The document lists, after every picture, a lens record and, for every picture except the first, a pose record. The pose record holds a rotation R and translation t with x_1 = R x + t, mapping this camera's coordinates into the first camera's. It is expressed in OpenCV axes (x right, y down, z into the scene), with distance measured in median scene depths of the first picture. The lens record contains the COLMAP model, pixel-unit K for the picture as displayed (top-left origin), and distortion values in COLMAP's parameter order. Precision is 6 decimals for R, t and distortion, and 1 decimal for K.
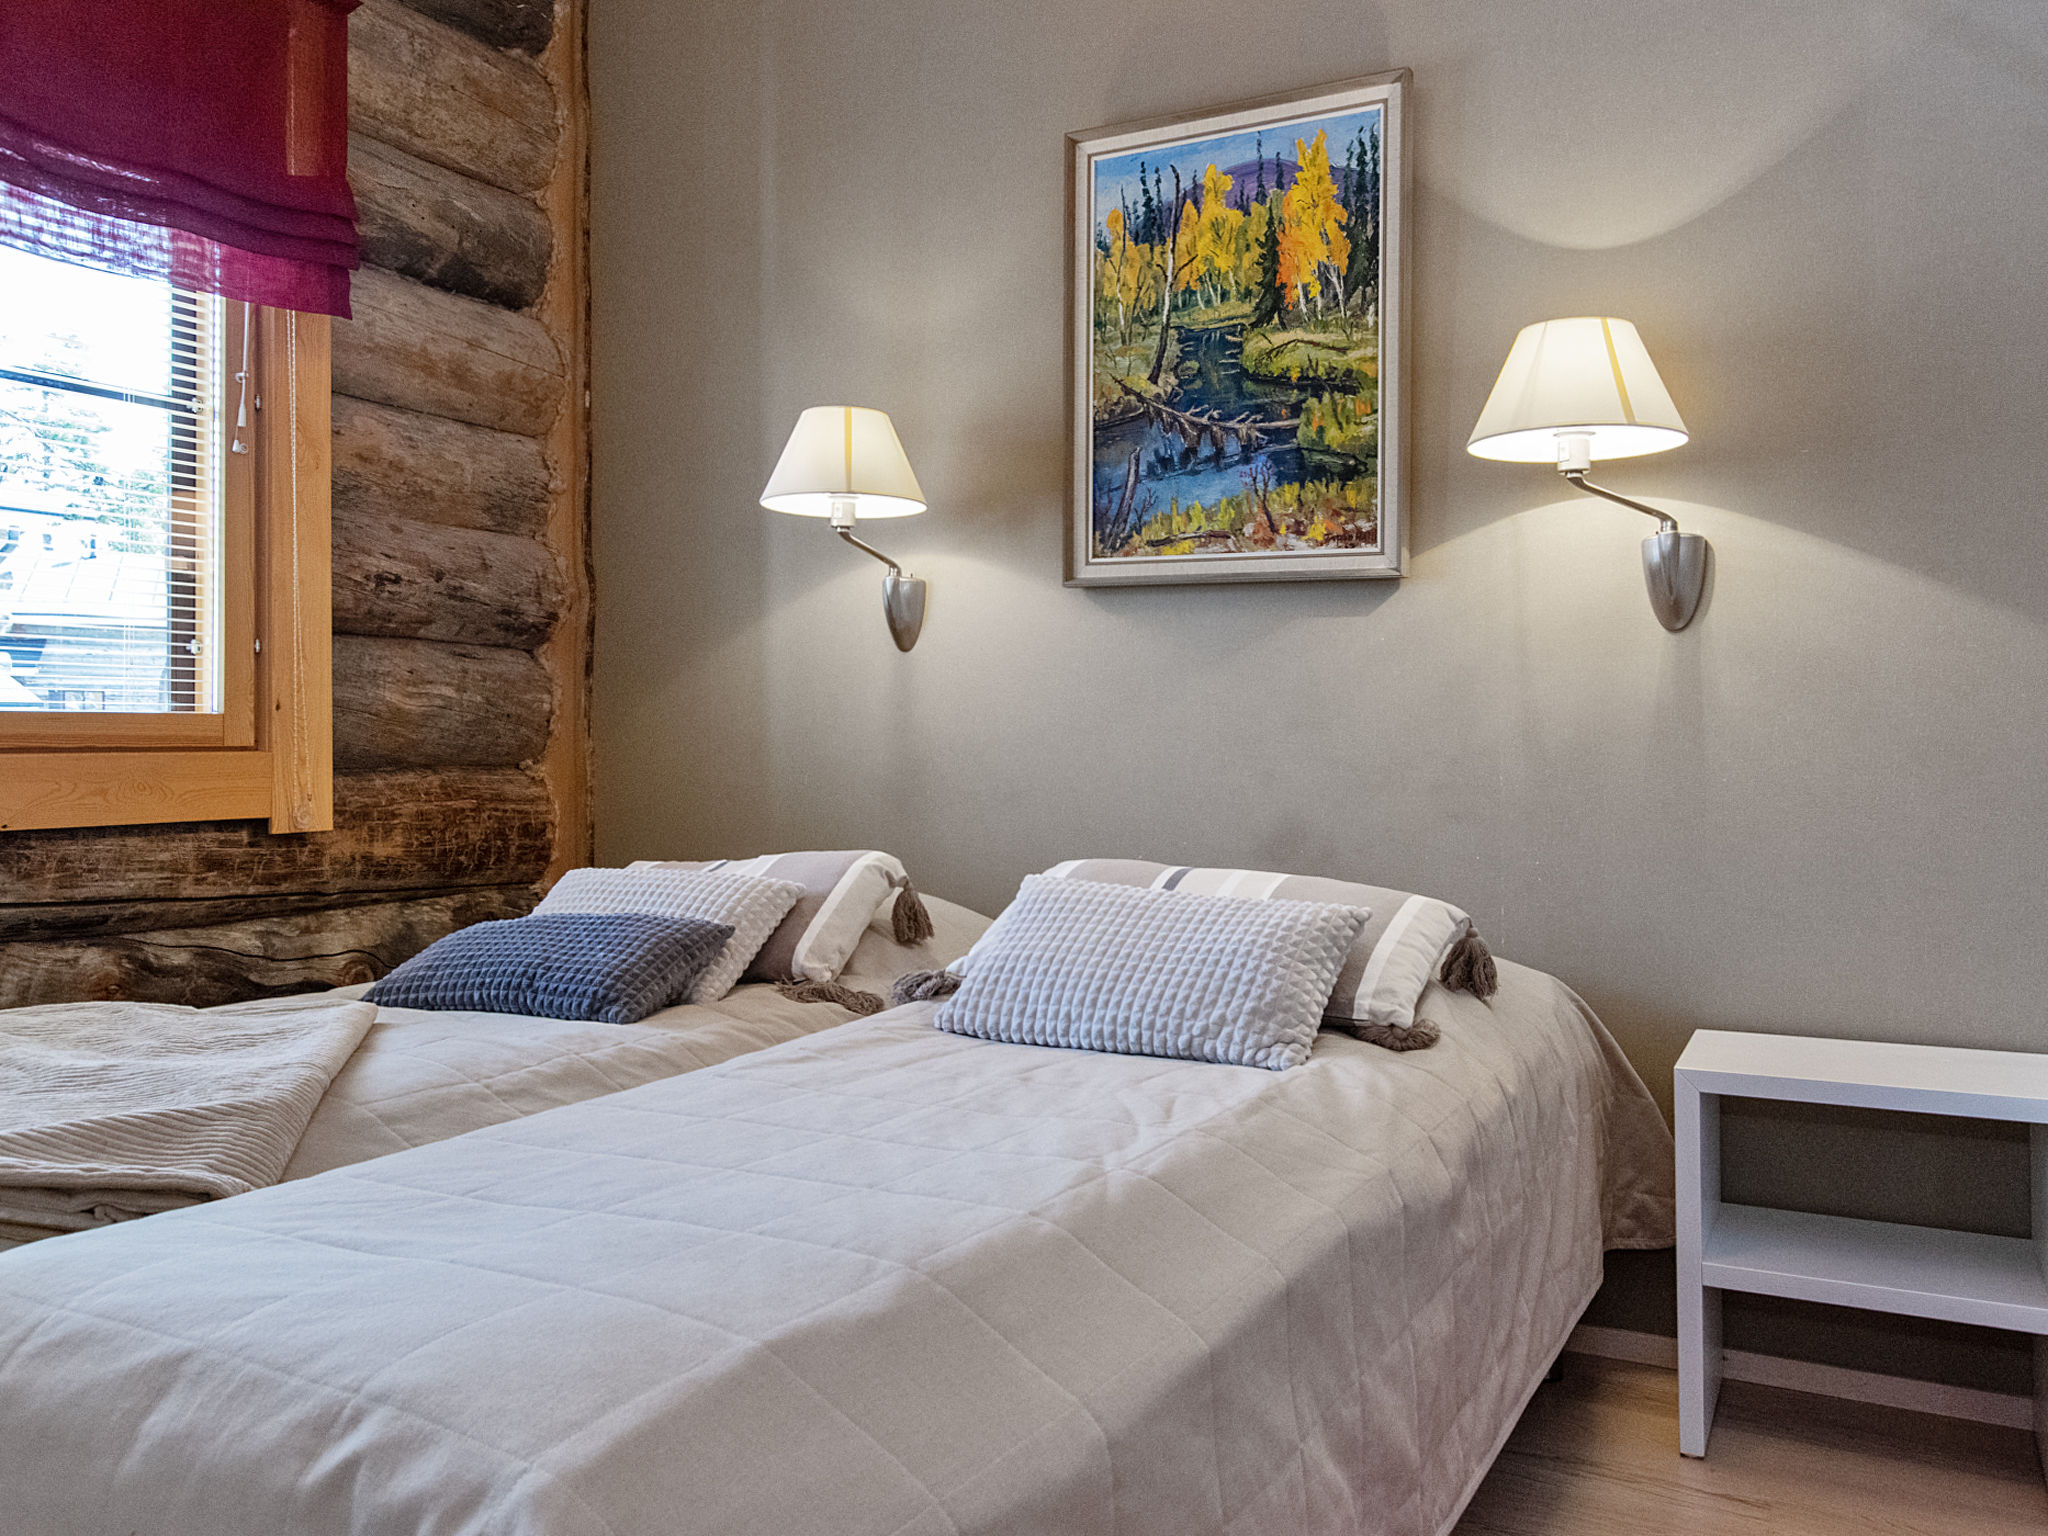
lens RADIAL K [[1620.8, 0, 1024.6], [0, 1620.8, 765.7], [0, 0, 1]] dist [-0.001099, -0.001606]
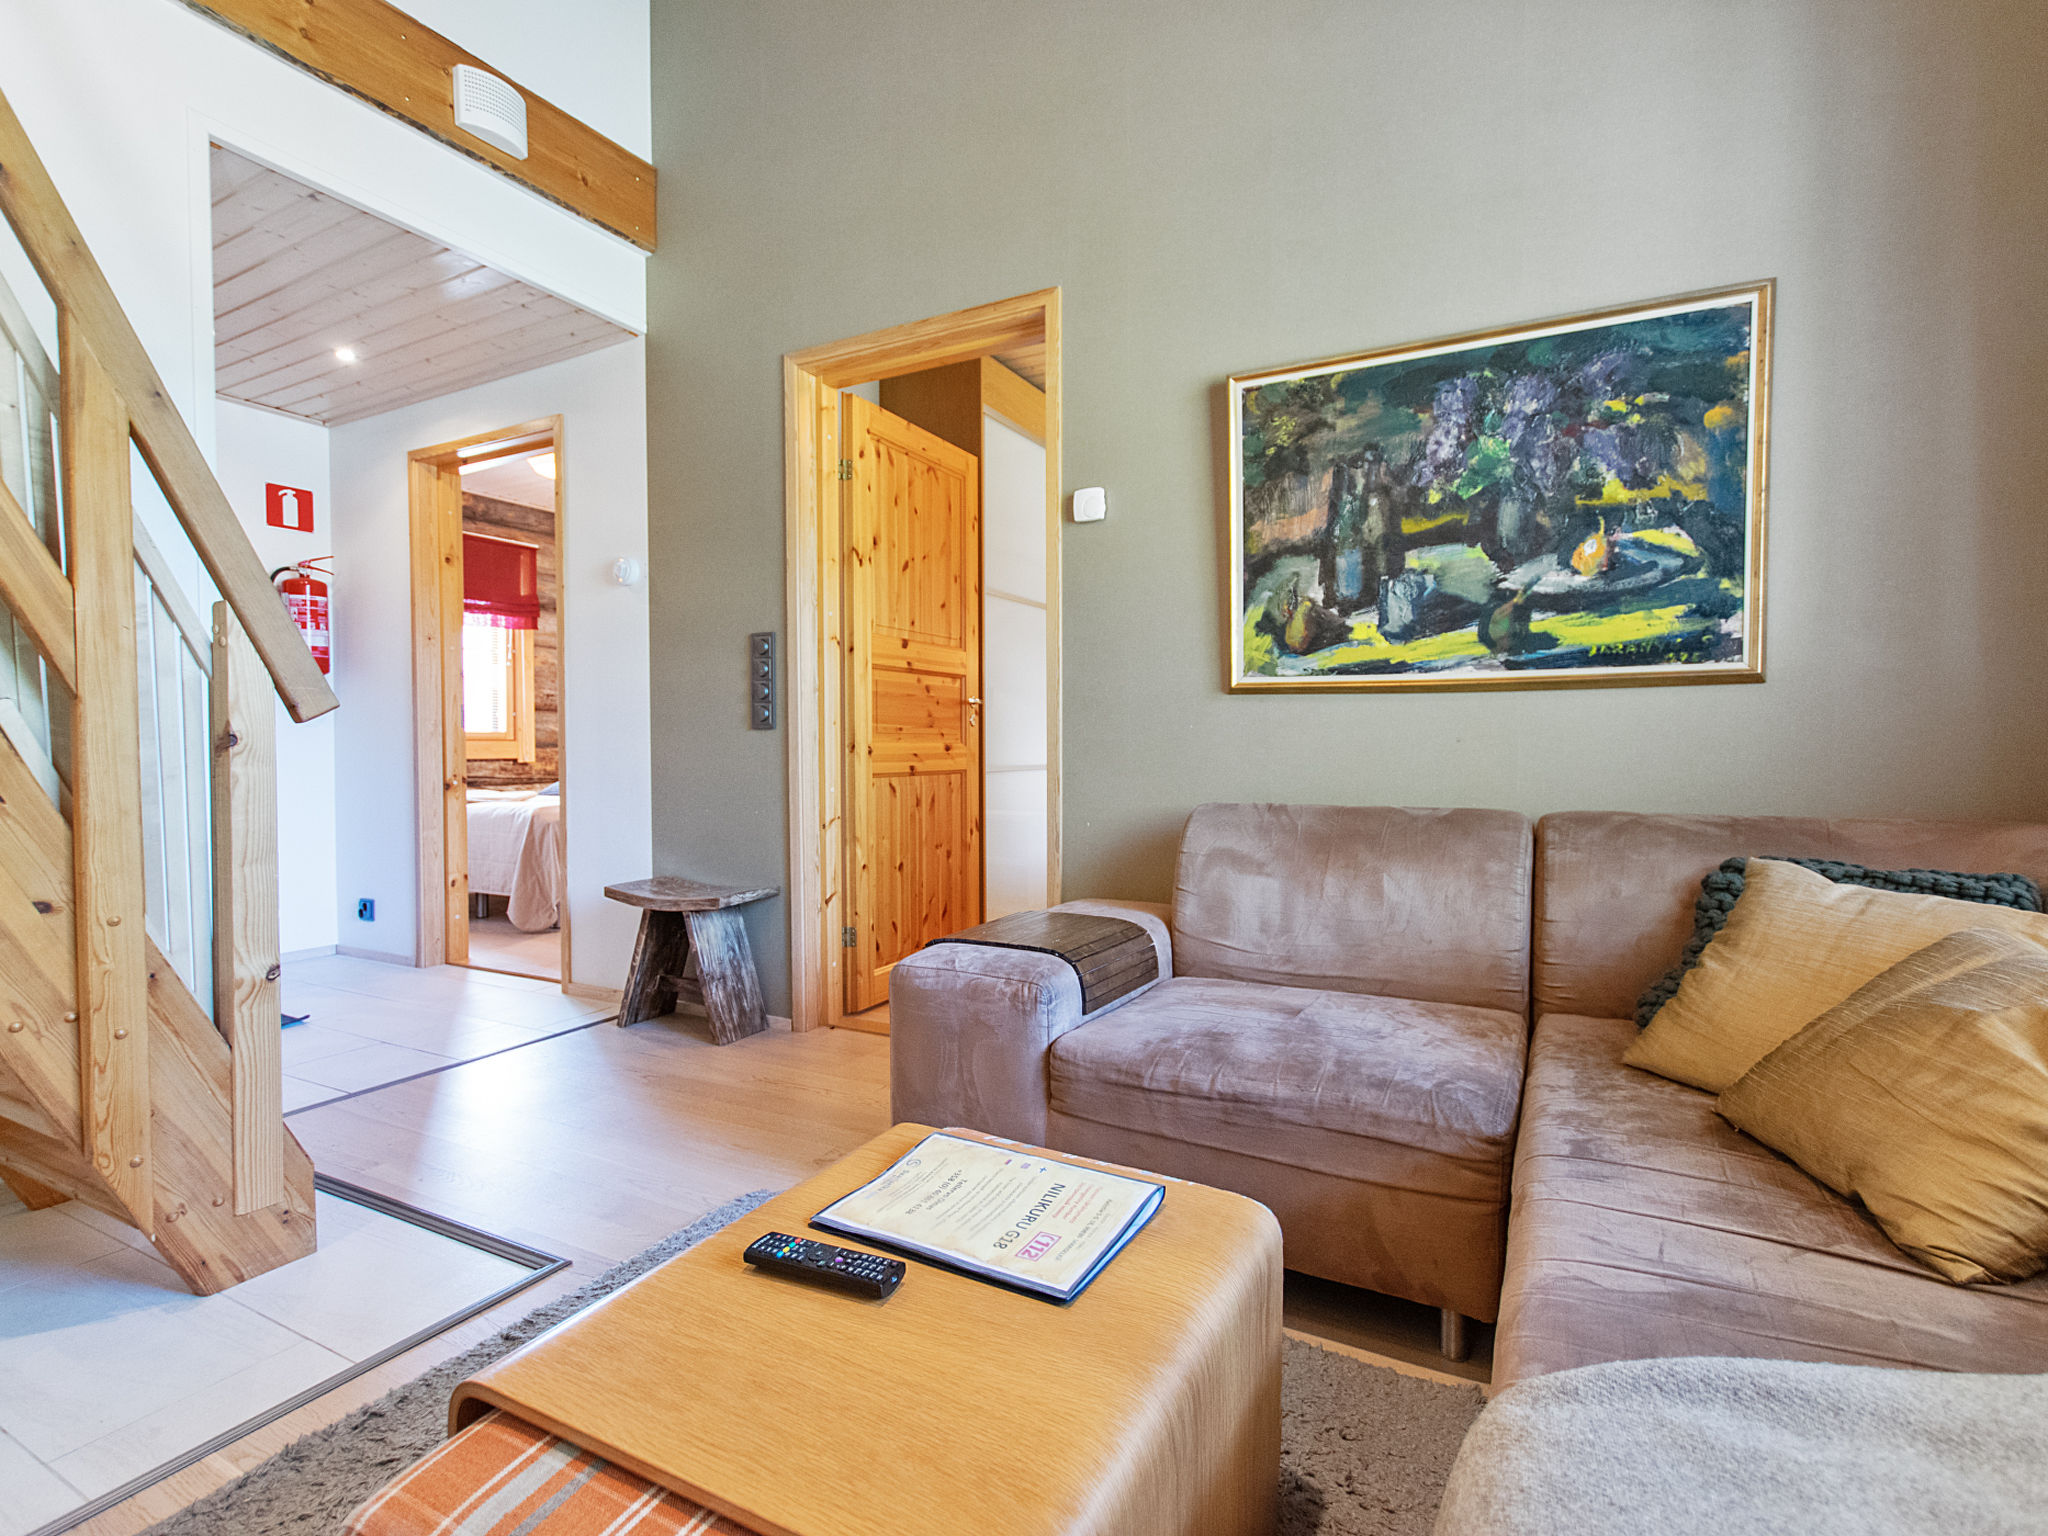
lens RADIAL K [[990.6, 0, 1024.8], [0, 990.6, 770.1], [0, 0, 1]] dist [0.011248, -0.002557]
pose [[0.999815, -0.002248, 0.019106, 0.682083], [0.001893, 0.999826, 0.018558, 0.016799], [-0.019145, -0.018518, 0.999645, -1.362934]]
